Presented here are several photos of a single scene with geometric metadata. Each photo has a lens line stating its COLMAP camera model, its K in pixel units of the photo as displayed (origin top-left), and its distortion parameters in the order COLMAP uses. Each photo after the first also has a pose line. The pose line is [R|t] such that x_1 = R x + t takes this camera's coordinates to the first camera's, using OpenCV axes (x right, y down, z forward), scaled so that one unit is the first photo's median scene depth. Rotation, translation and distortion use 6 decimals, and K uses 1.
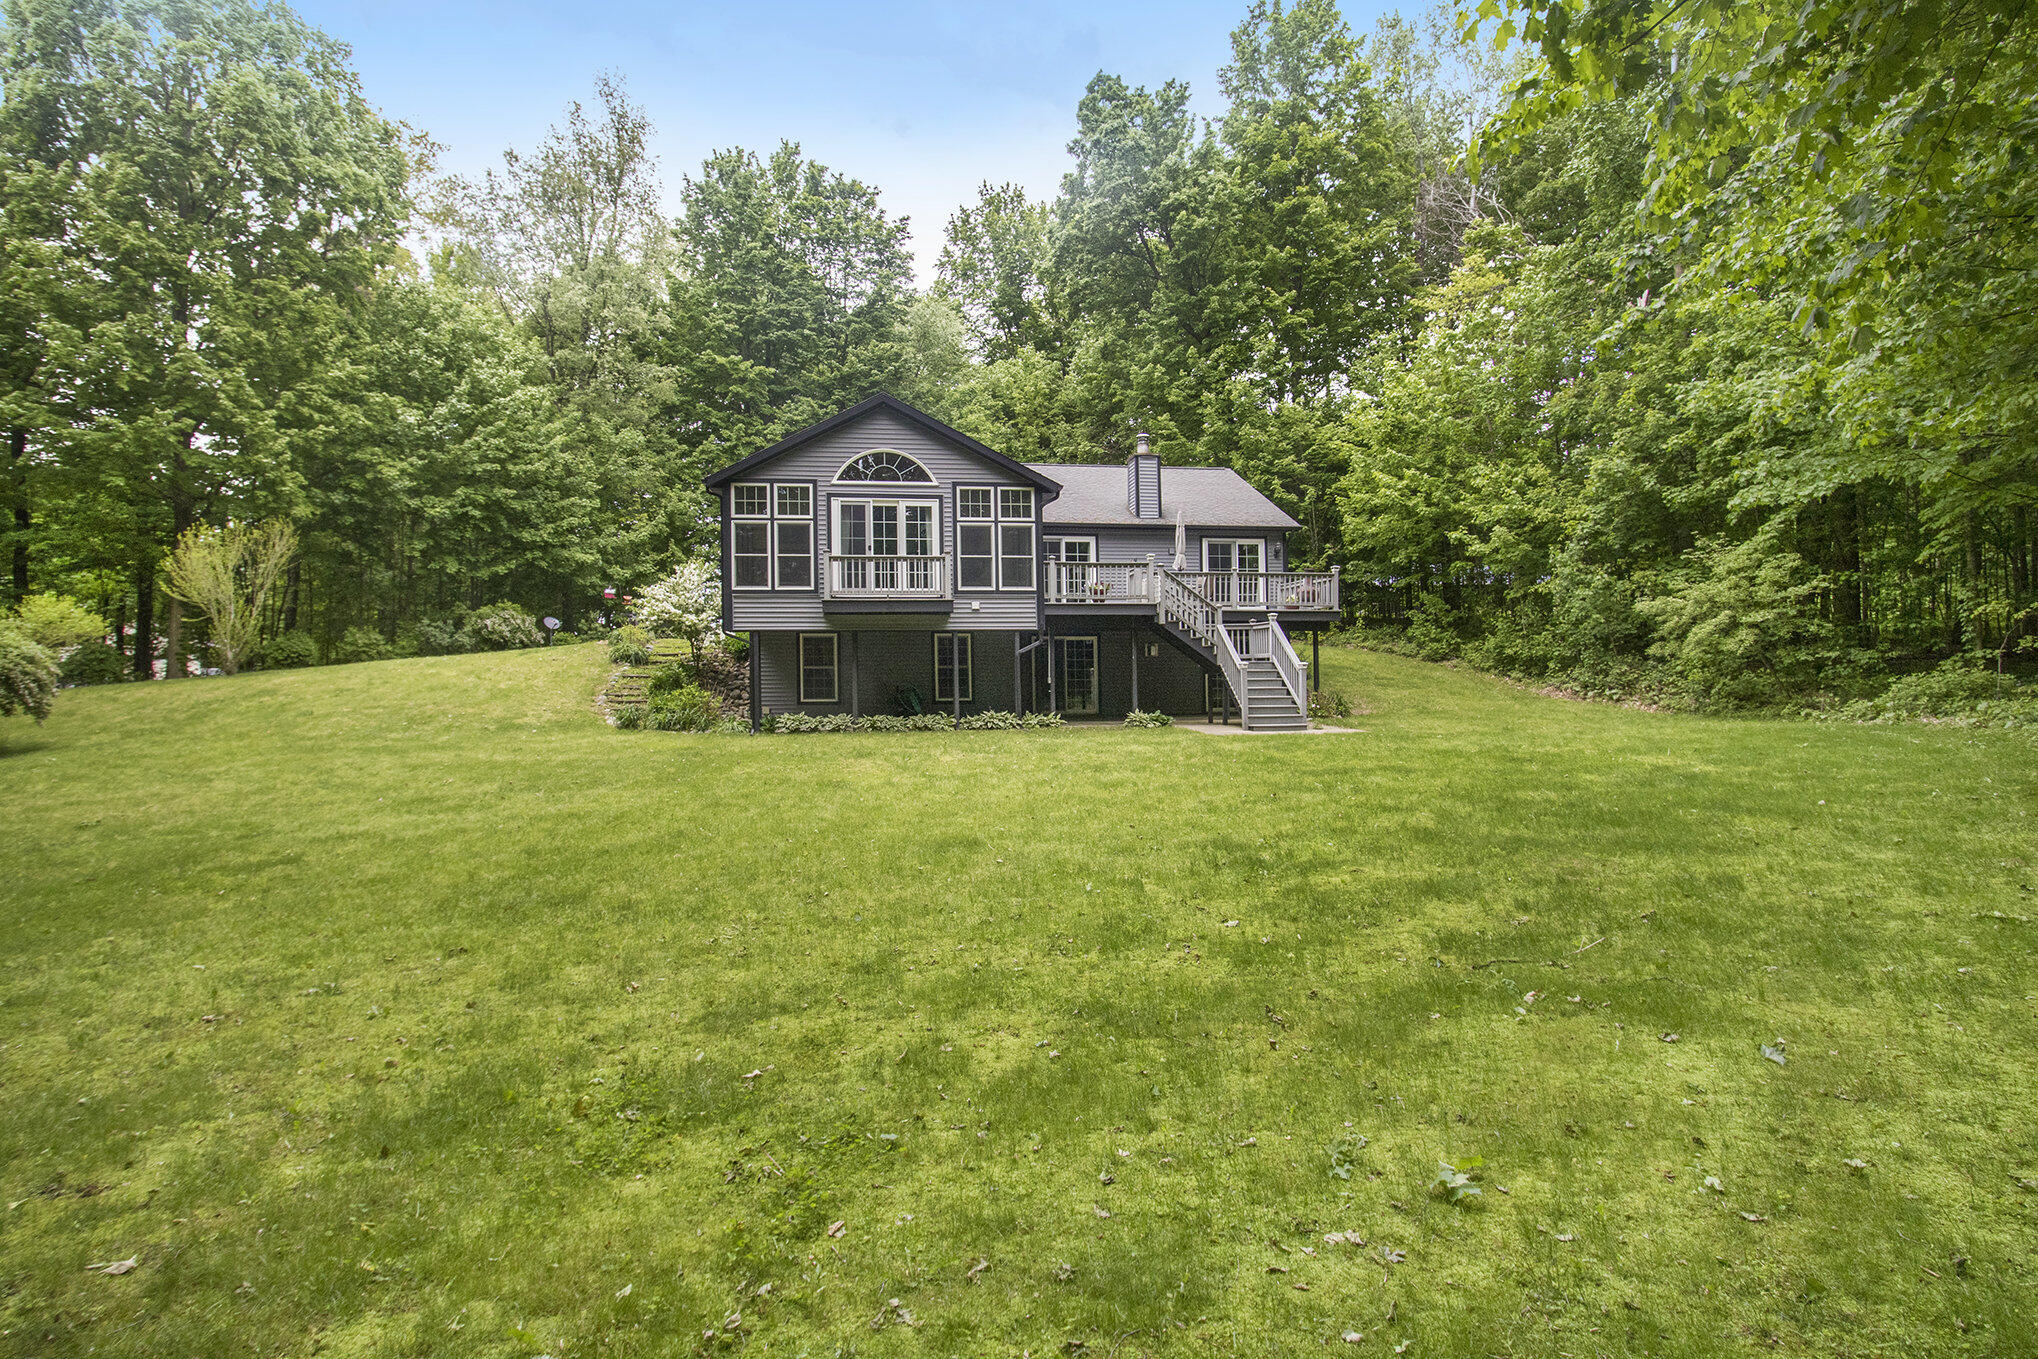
lens RADIAL K [[1045.4, 0, 1018.3], [0, 1045.4, 670.6], [0, 0, 1]] dist [-0.005699, -0.001332]
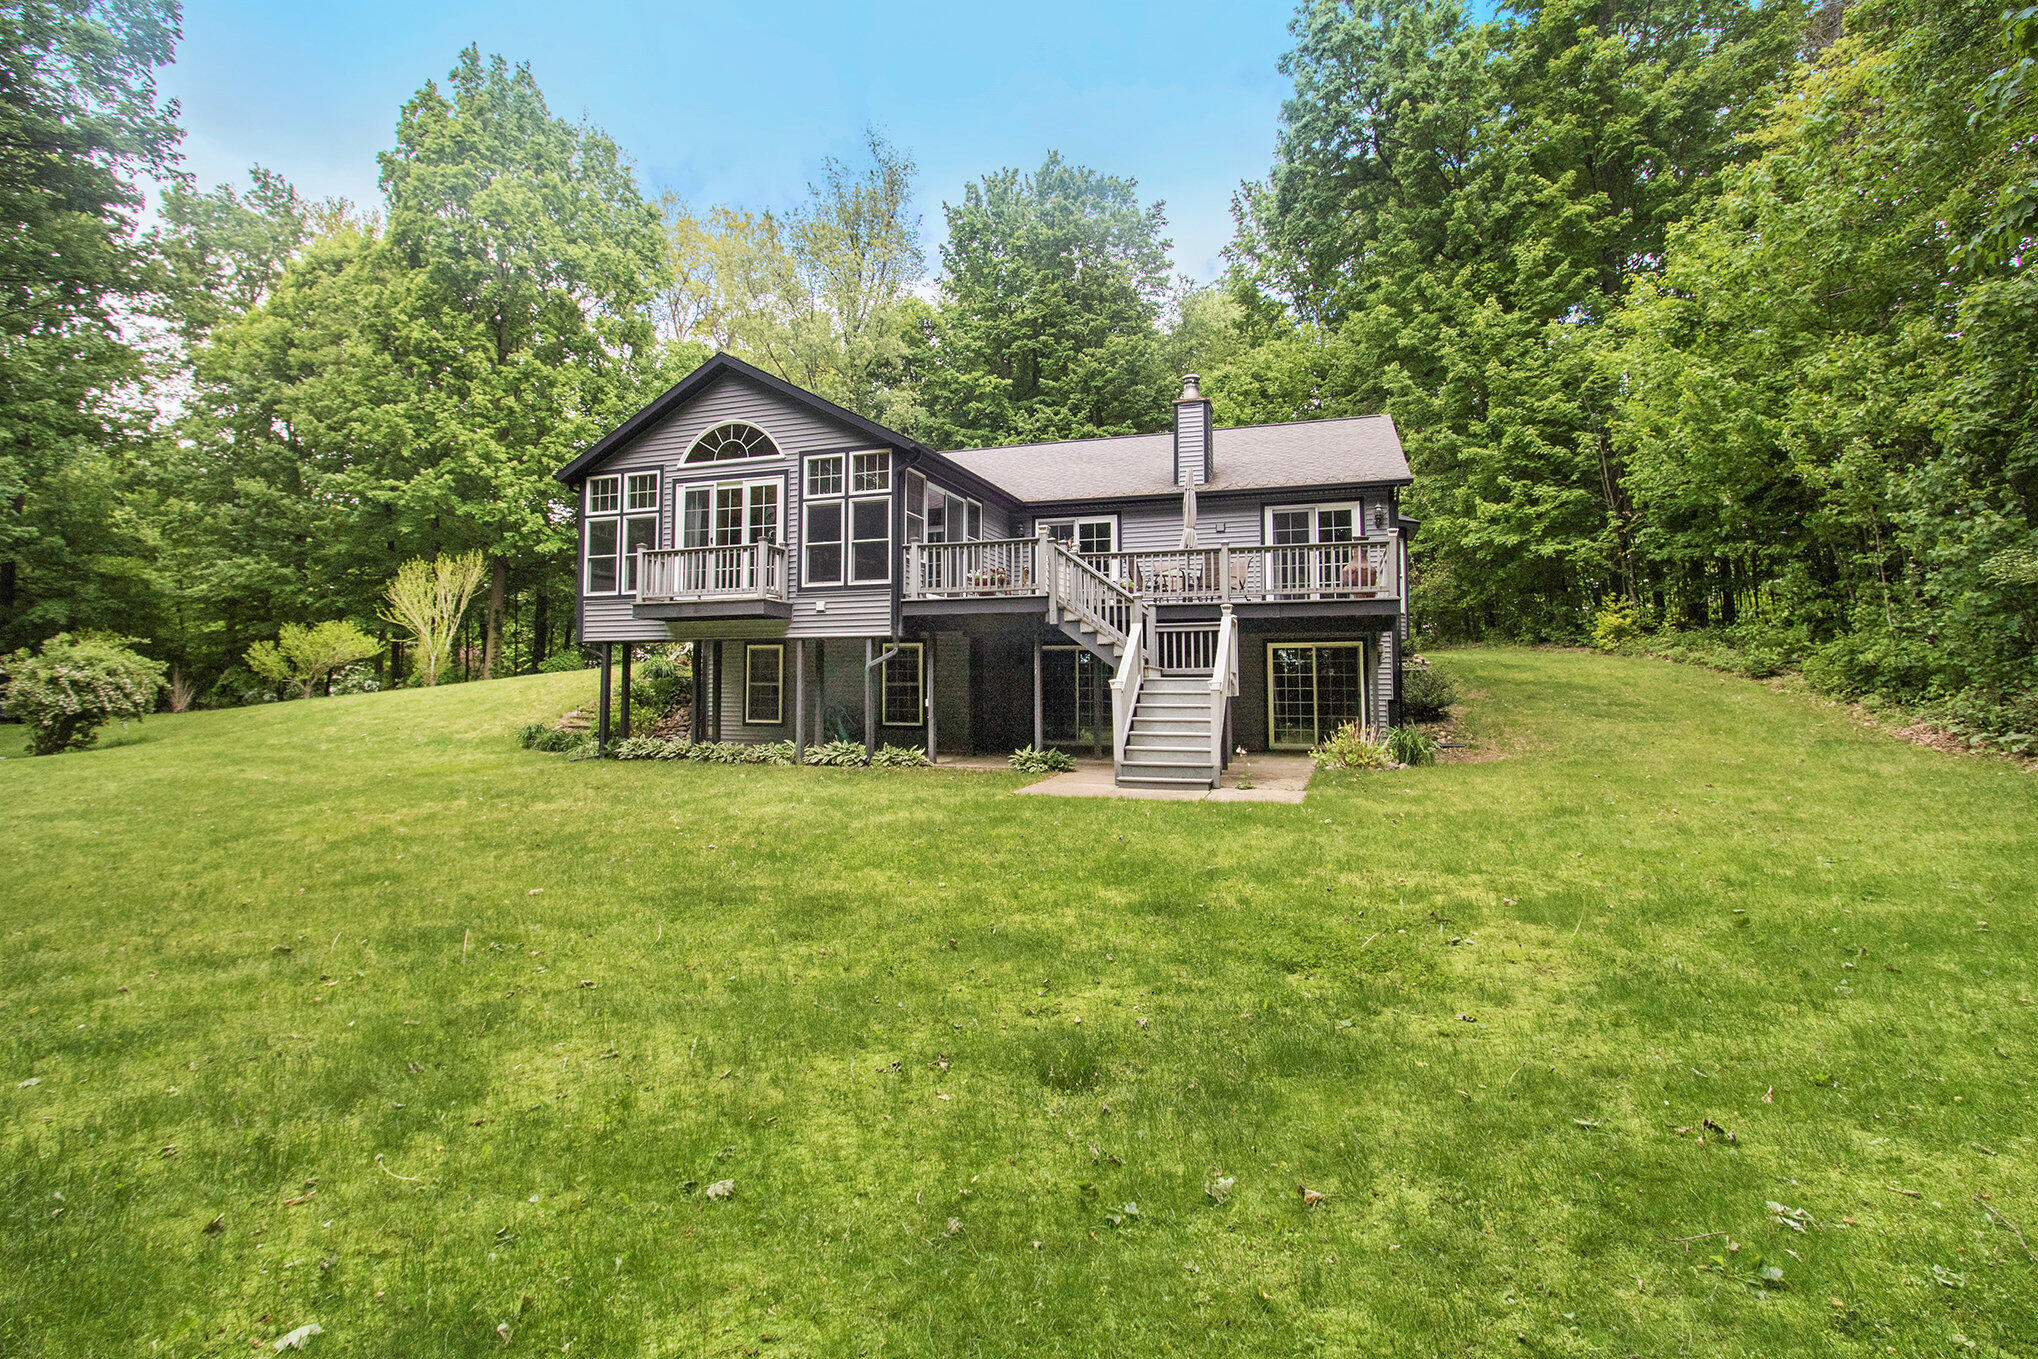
lens RADIAL K [[974.8, 0, 1021.4], [0, 974.8, 670.5], [0, 0, 1]] dist [-0.016377, -0.000060]
pose [[0.889251, -0.001018, -0.457418, 0.375720], [-0.005805, 0.999892, -0.013511, -0.004355], [0.457382, 0.014670, 0.889149, 0.372188]]
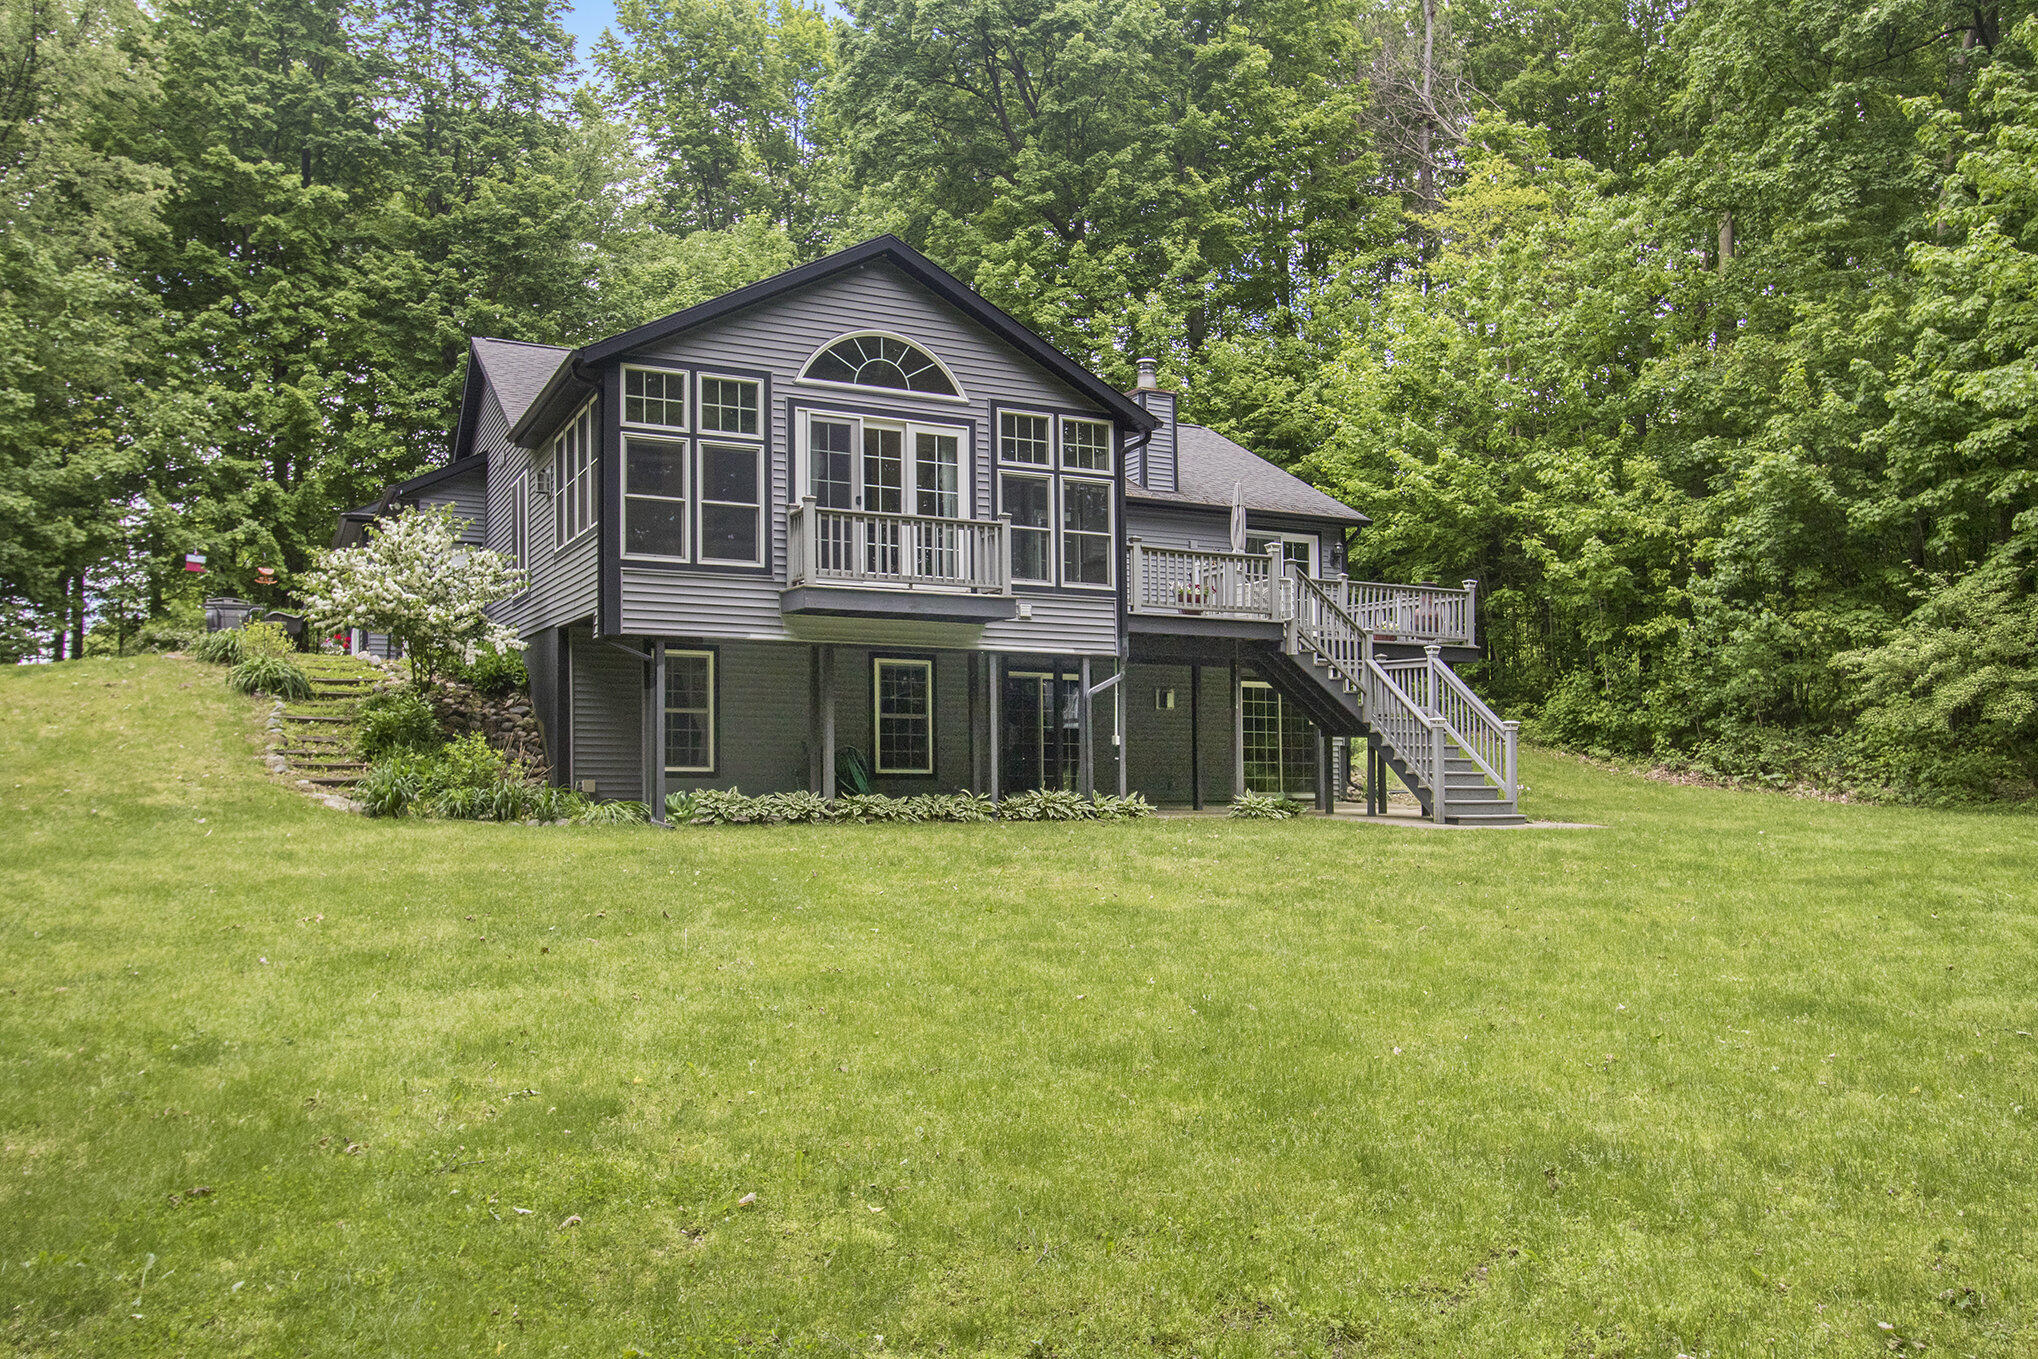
lens RADIAL K [[1594.4, 0, 1024.0], [0, 1594.4, 696.3], [0, 0, 1]] dist [-0.010252, -0.004124]
pose [[0.947279, 0.030286, 0.318975, -0.288427], [-0.019655, 0.999141, -0.036495, 0.016814], [-0.319807, 0.028302, 0.947060, 0.131607]]
